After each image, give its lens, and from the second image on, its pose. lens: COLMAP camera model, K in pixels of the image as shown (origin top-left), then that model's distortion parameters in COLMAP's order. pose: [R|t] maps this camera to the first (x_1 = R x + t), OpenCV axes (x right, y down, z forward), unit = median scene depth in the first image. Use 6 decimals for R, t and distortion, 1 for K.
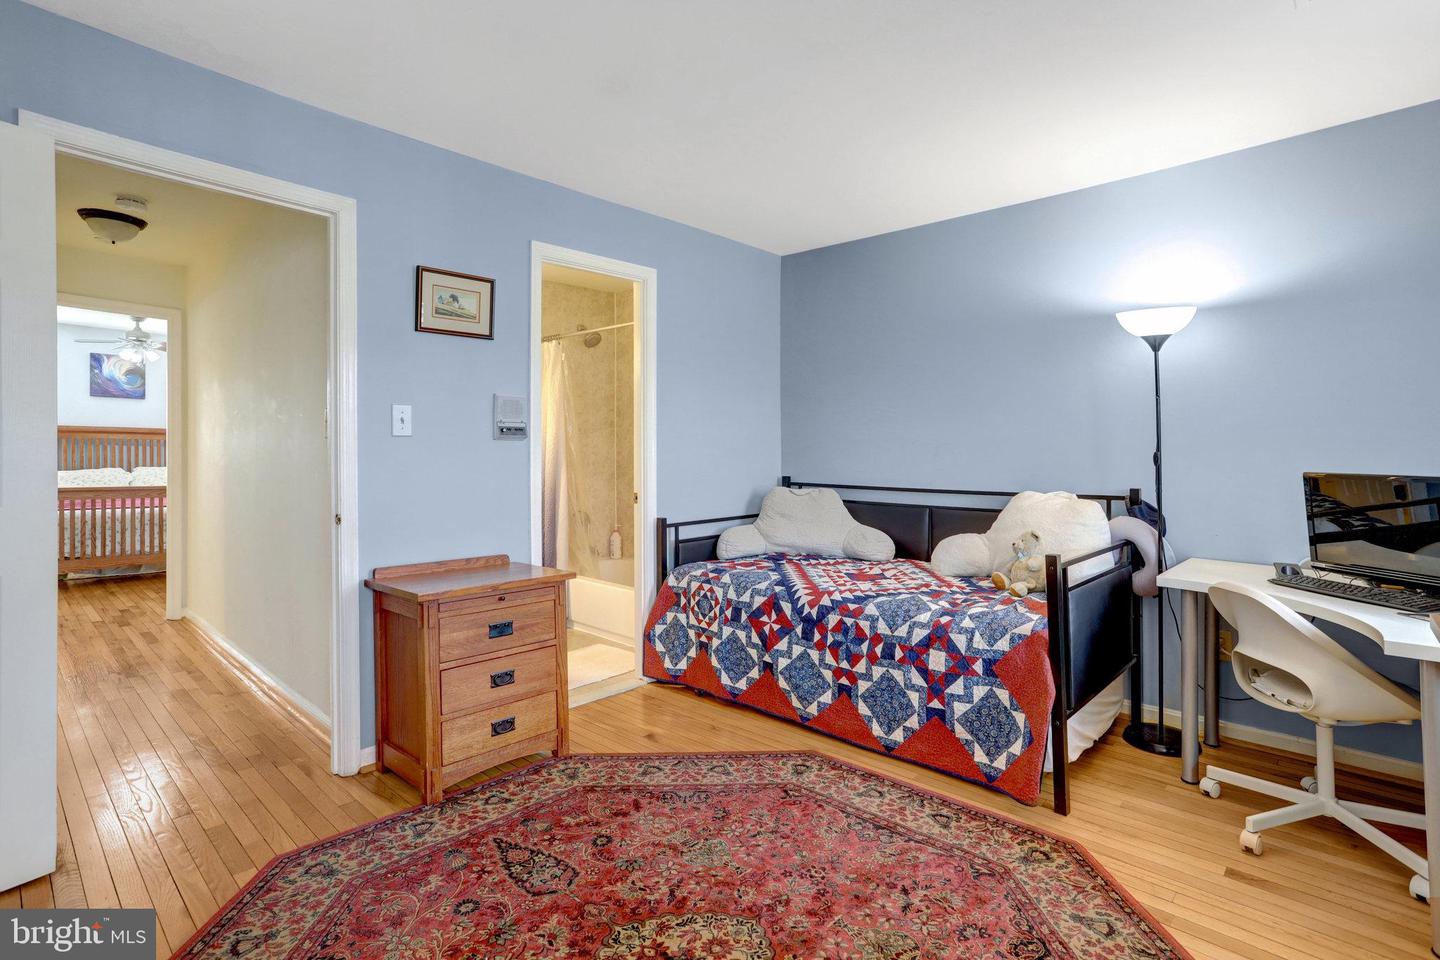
lens RADIAL K [[708.9, 0, 717.5], [0, 708.9, 440.2], [0, 0, 1]] dist [-0.061415, 0.036807]
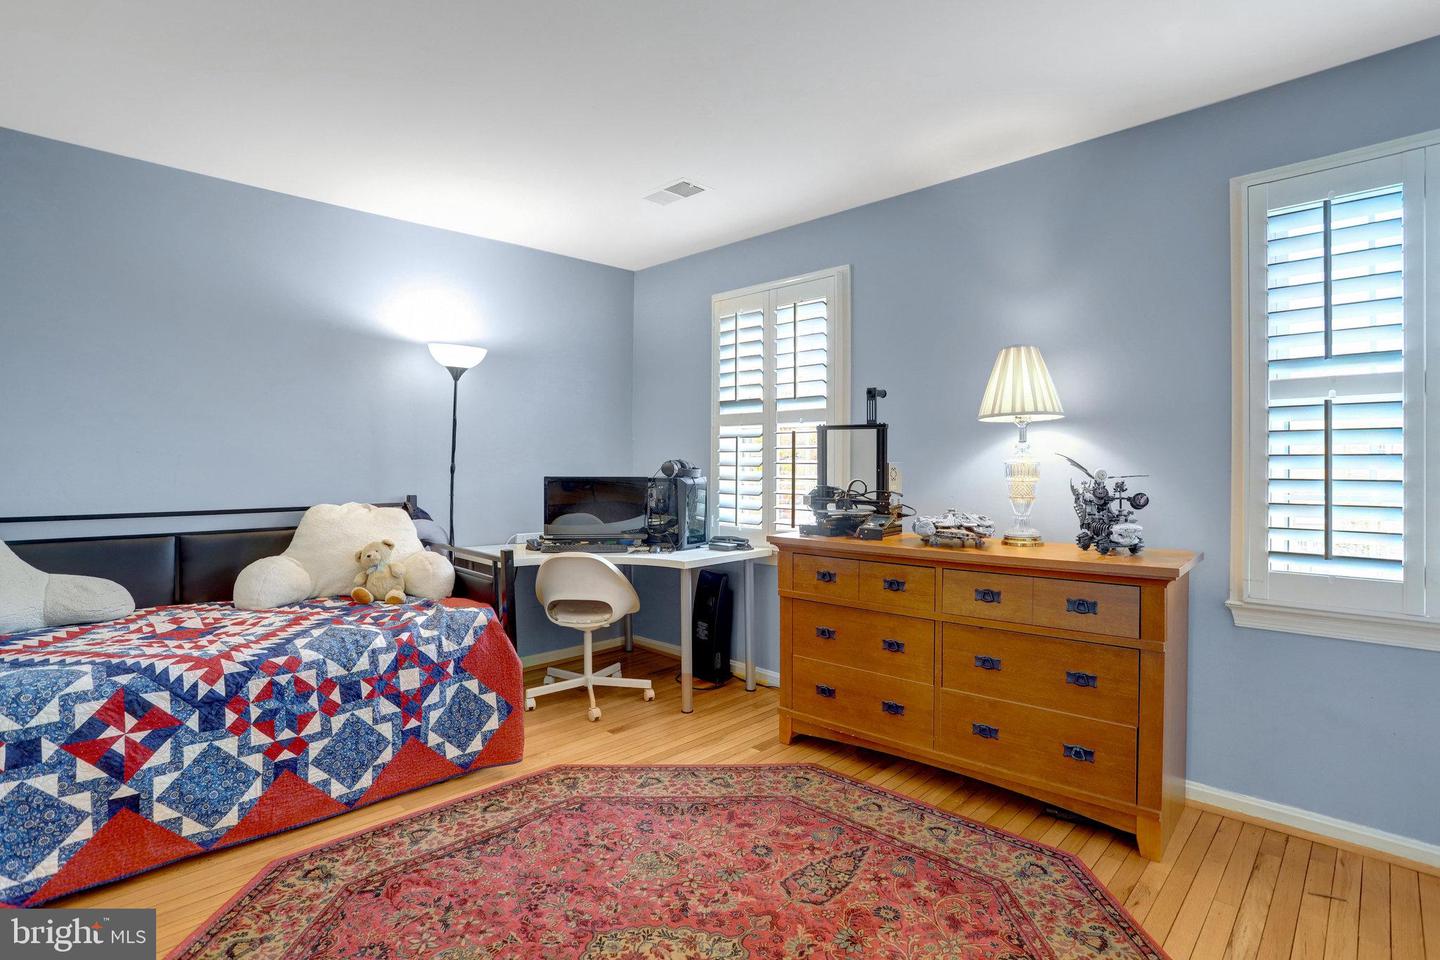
lens RADIAL K [[700.1, 0, 716.7], [0, 700.1, 470.4], [0, 0, 1]] dist [-0.054277, 0.023399]
pose [[0.035779, -0.014029, 0.999261, -0.574664], [-0.016423, 0.999758, 0.014624, 0.004400], [-0.999225, -0.016934, 0.035540, 0.505688]]
